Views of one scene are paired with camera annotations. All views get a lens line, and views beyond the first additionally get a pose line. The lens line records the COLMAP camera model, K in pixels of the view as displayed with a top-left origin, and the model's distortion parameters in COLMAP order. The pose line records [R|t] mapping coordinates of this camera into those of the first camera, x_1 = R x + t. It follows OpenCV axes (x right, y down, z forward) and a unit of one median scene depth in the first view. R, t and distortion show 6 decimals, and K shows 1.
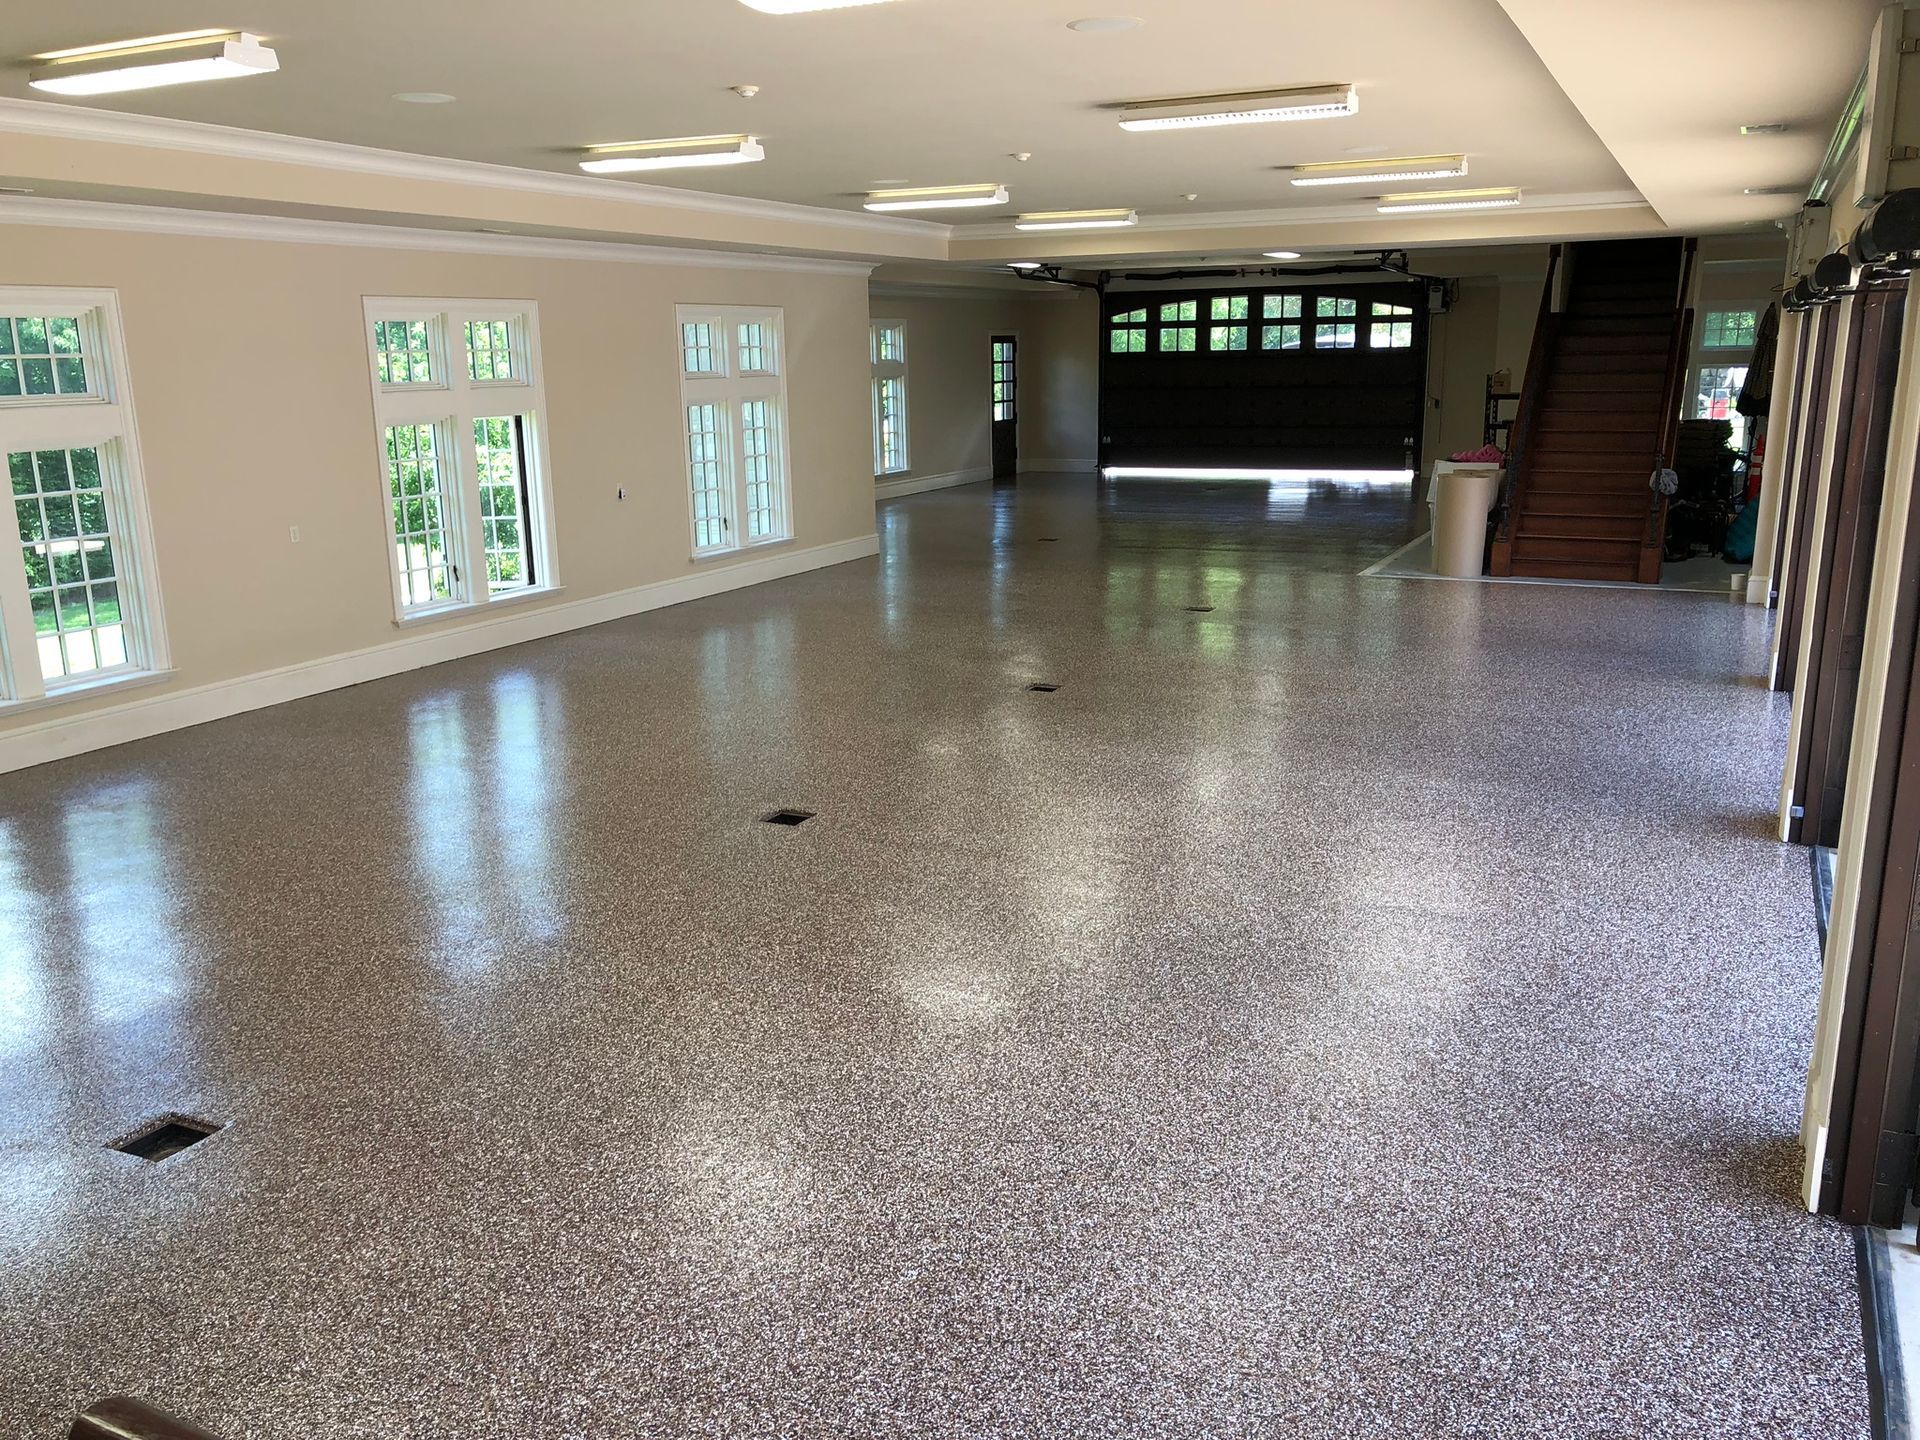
lens RADIAL K [[1597.4, 0, 948.9], [0, 1597.4, 730.4], [0, 0, 1]] dist [0.048775, -0.046073]
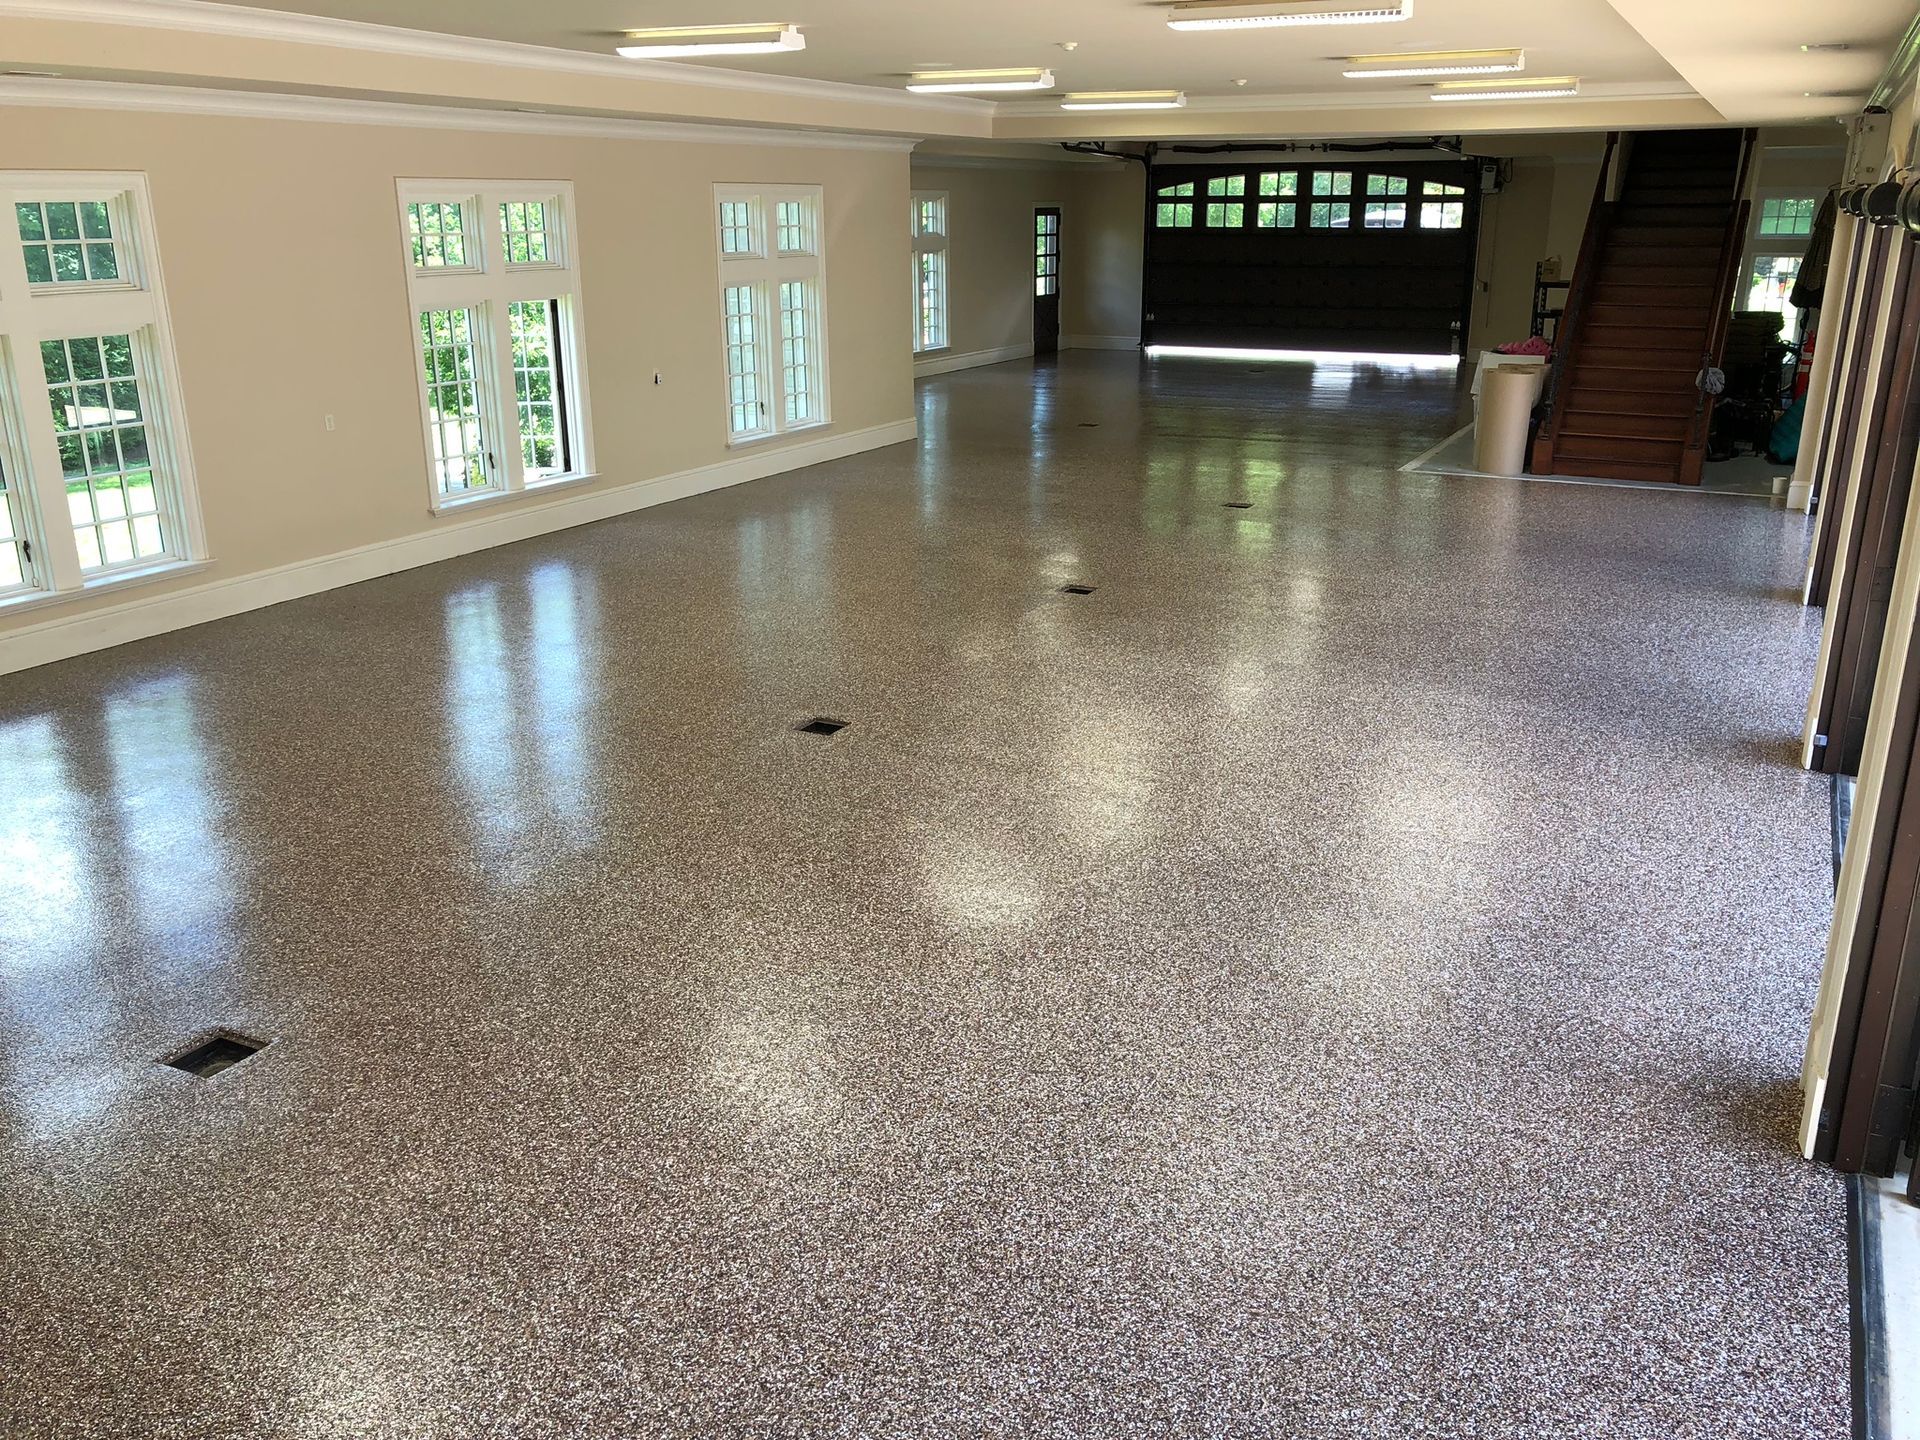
lens RADIAL K [[1597.4, 0, 985.0], [0, 1597.4, 709.3], [0, 0, 1]] dist [0.048775, -0.046073]
pose [[0.999852, 0.017198, 0.000811, 0.000854], [-0.017212, 0.997287, 0.071573, -0.027047], [0.000422, -0.071576, 0.997435, -0.005624]]
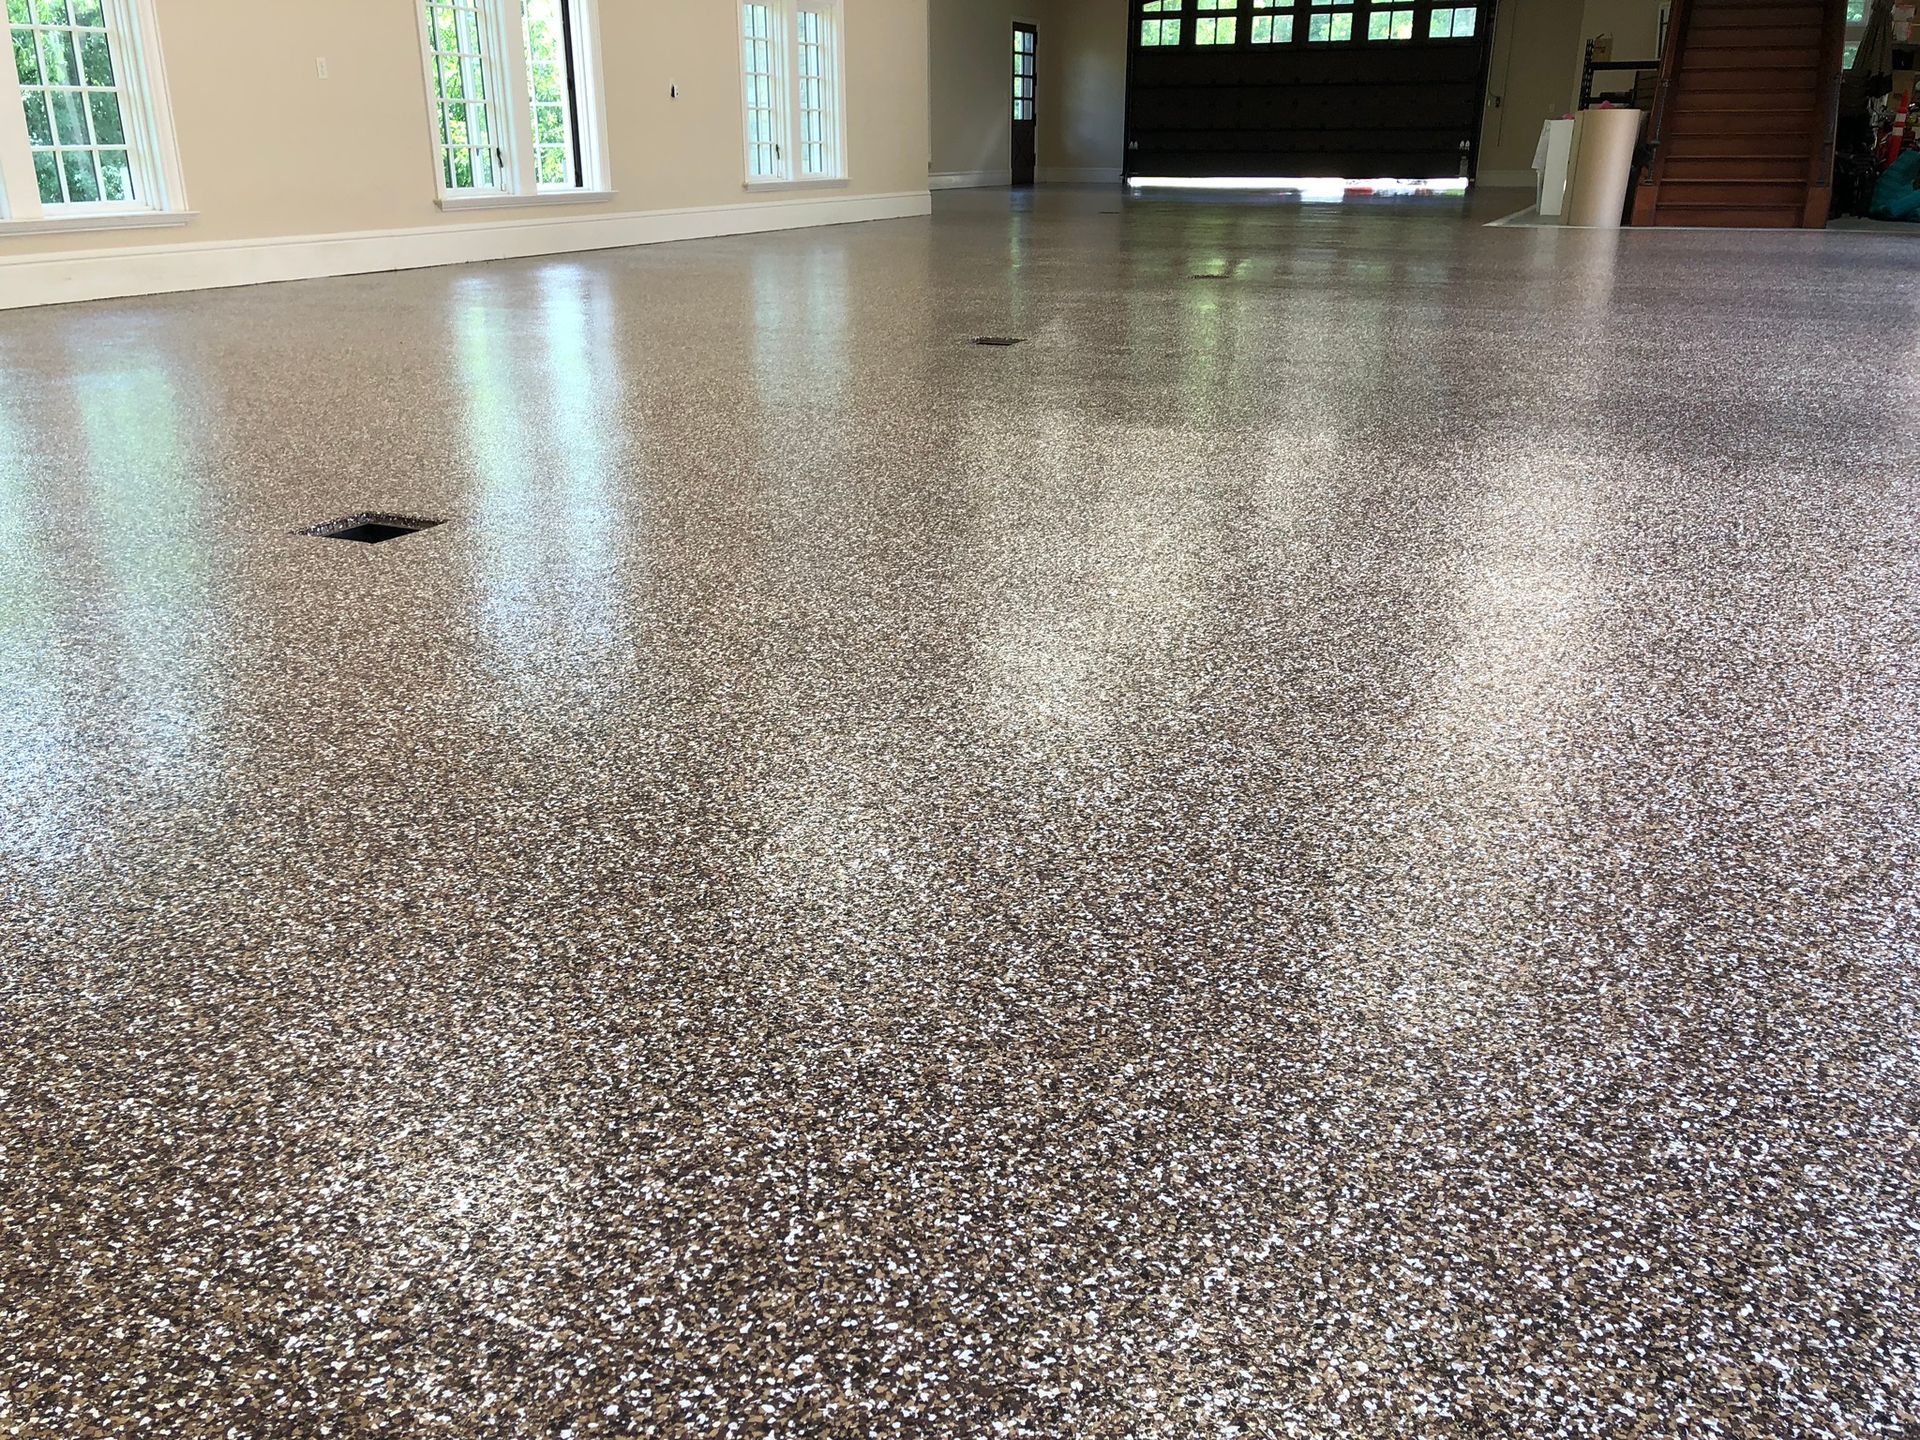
lens RADIAL K [[1597.4, 0, 942.0], [0, 1597.4, 704.8], [0, 0, 1]] dist [0.048775, -0.046073]
pose [[0.998890, 0.003488, 0.046971, -0.150818], [-0.007887, 0.995561, 0.093787, 0.148804], [-0.046436, -0.094054, 0.994484, 0.155008]]
